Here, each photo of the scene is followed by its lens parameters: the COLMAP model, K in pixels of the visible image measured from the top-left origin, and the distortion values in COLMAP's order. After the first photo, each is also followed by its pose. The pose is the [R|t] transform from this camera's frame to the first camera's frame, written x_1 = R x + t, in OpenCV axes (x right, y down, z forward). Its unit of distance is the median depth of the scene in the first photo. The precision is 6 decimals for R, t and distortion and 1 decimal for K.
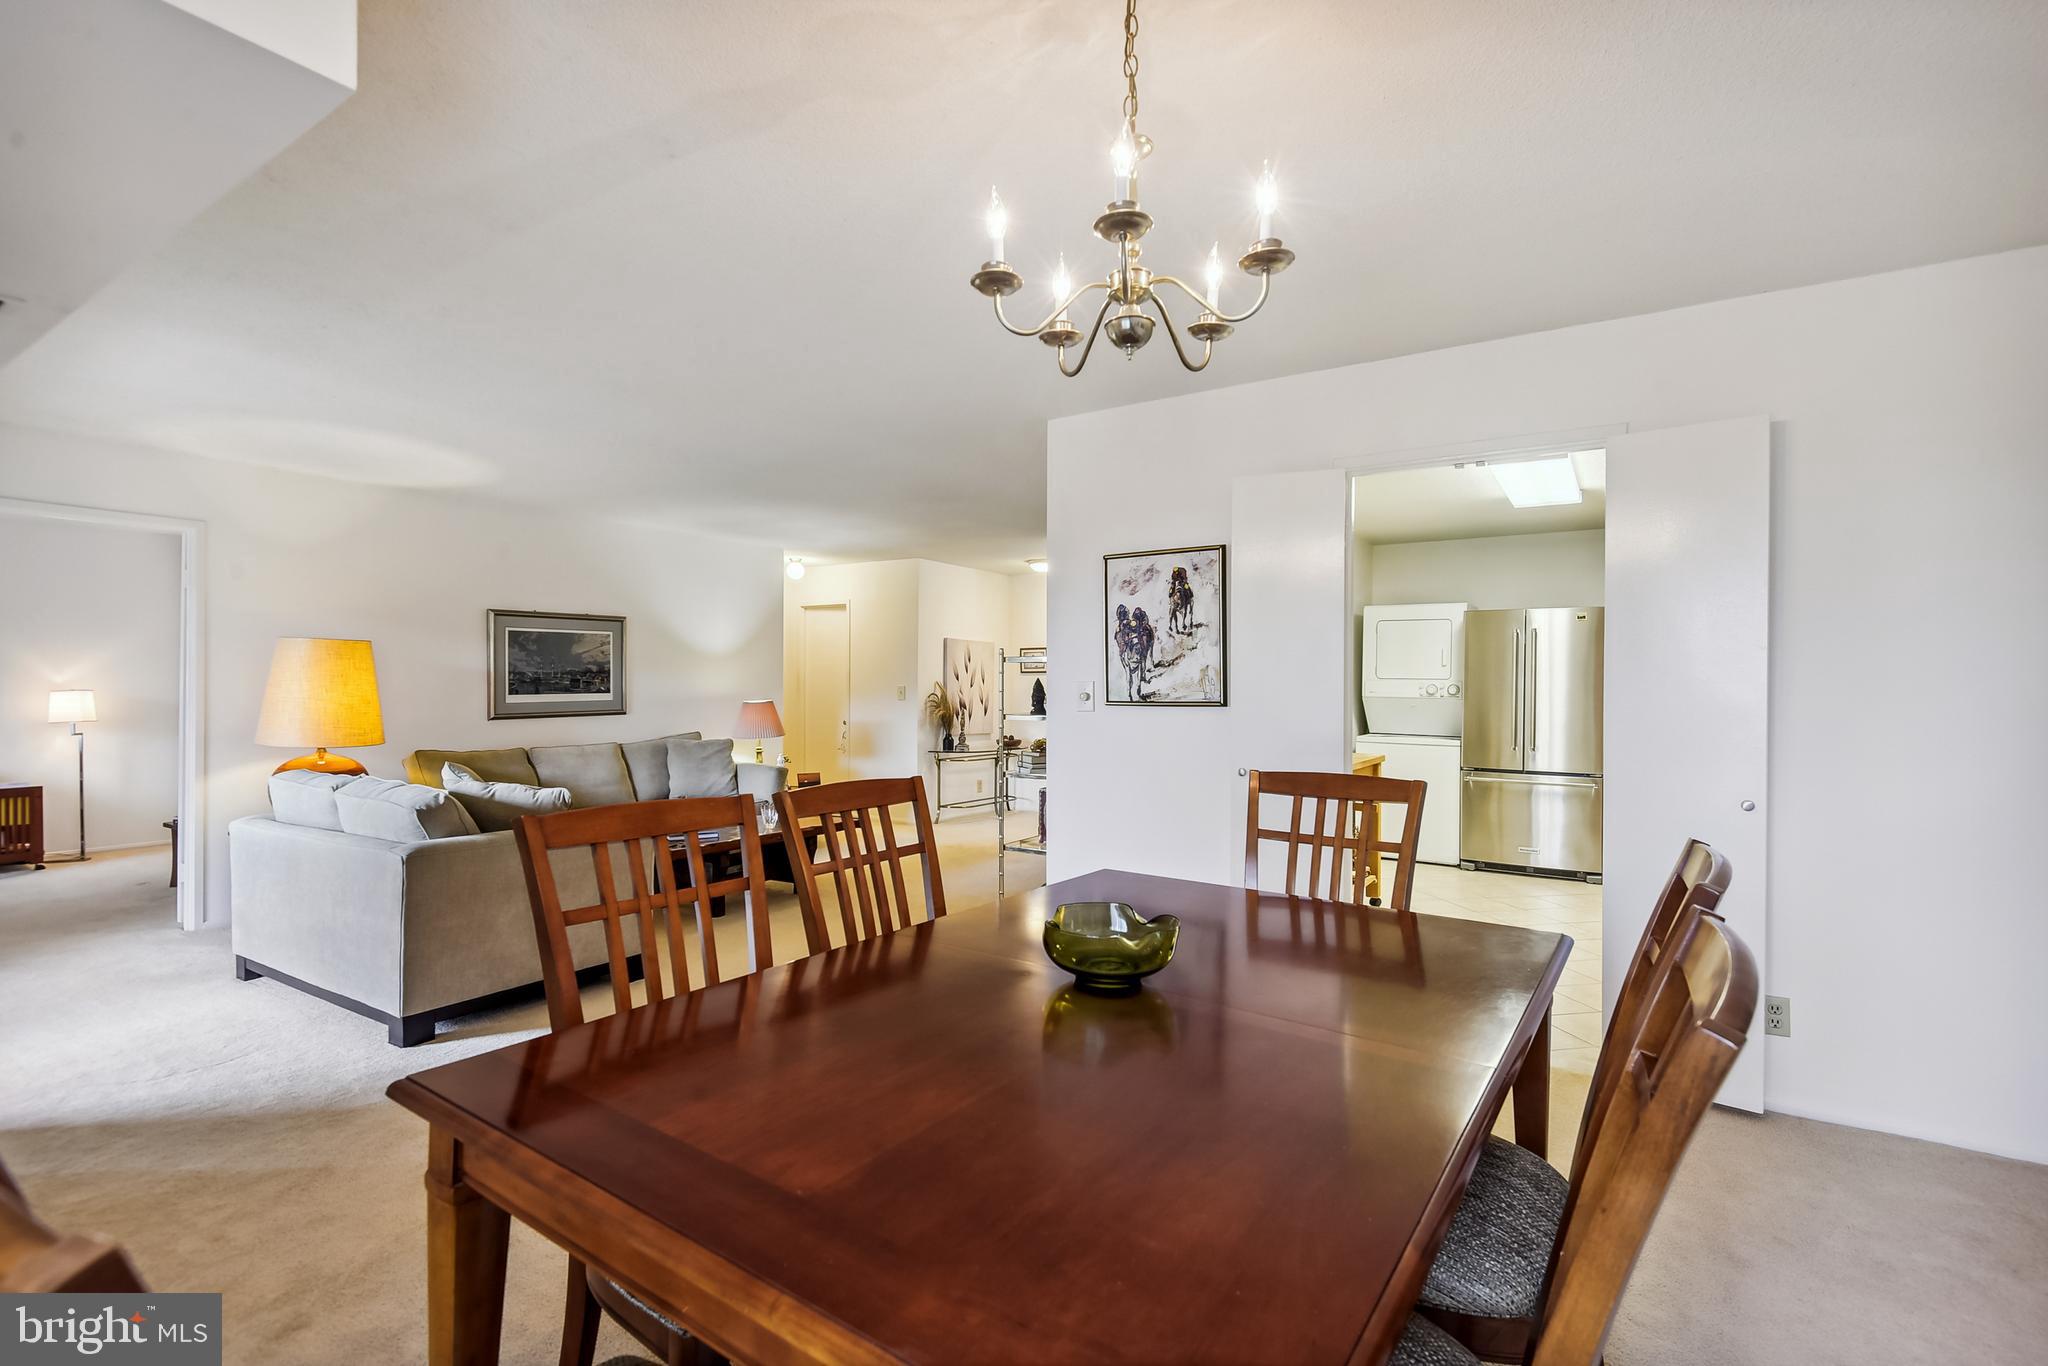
lens RADIAL K [[947.2, 0, 1024.0], [0, 947.2, 683.0], [0, 0, 1]] dist [0.000701, -0.022372]
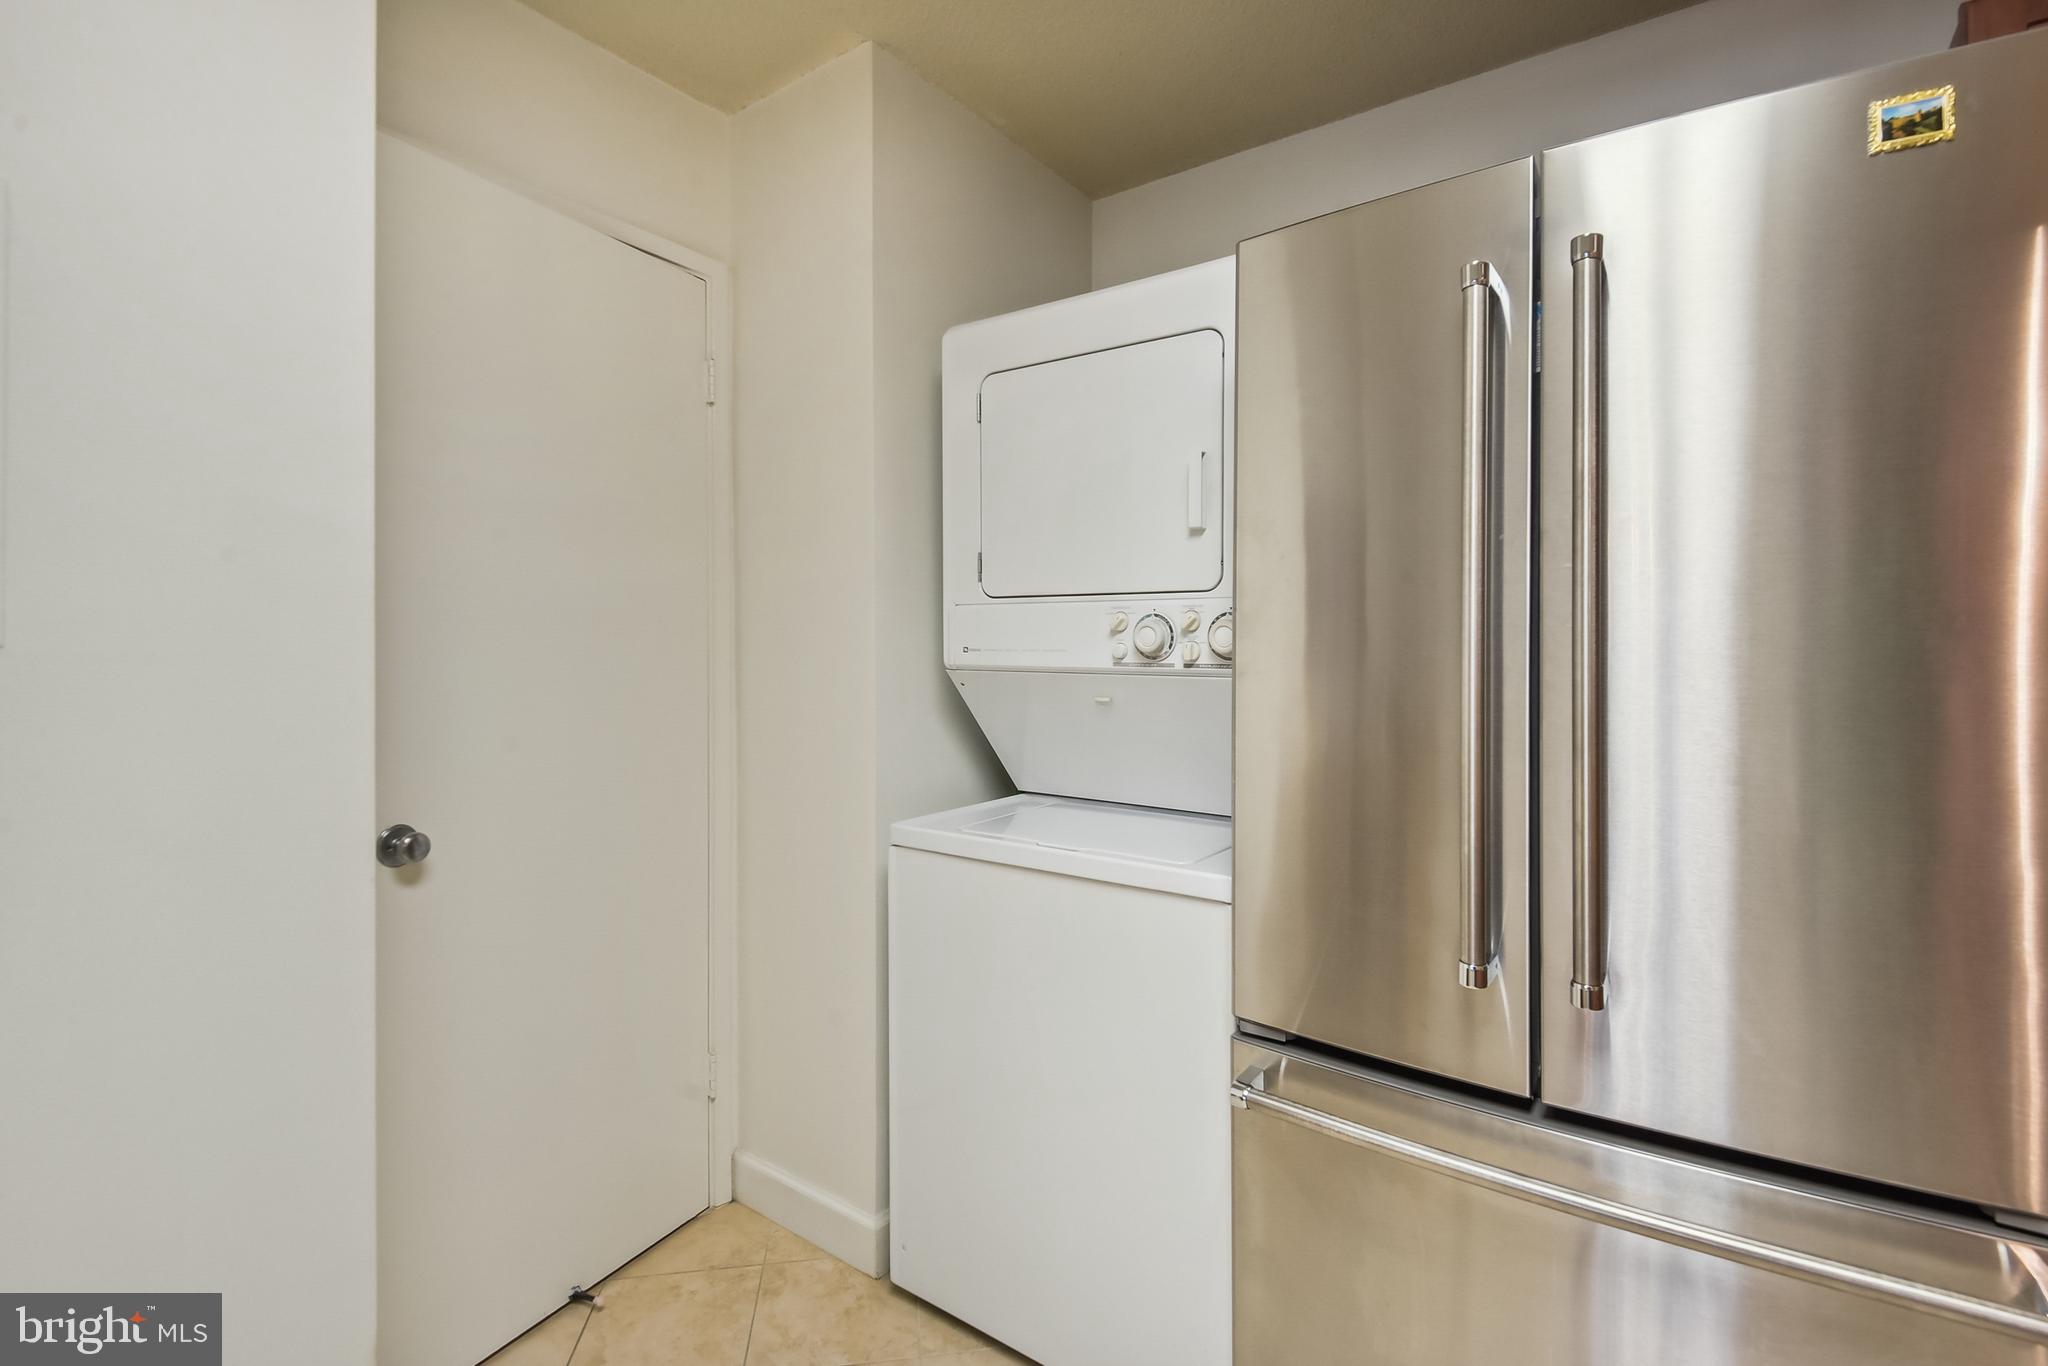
lens RADIAL K [[947.2, 0, 1024.0], [0, 947.2, 683.0], [0, 0, 1]] dist [0.000701, -0.022372]
pose [[0.998903, 0.000299, -0.046825, 0.410625], [0.000100, 0.999964, 0.008513, 0.016583], [0.046826, -0.008508, 0.998867, 0.764415]]
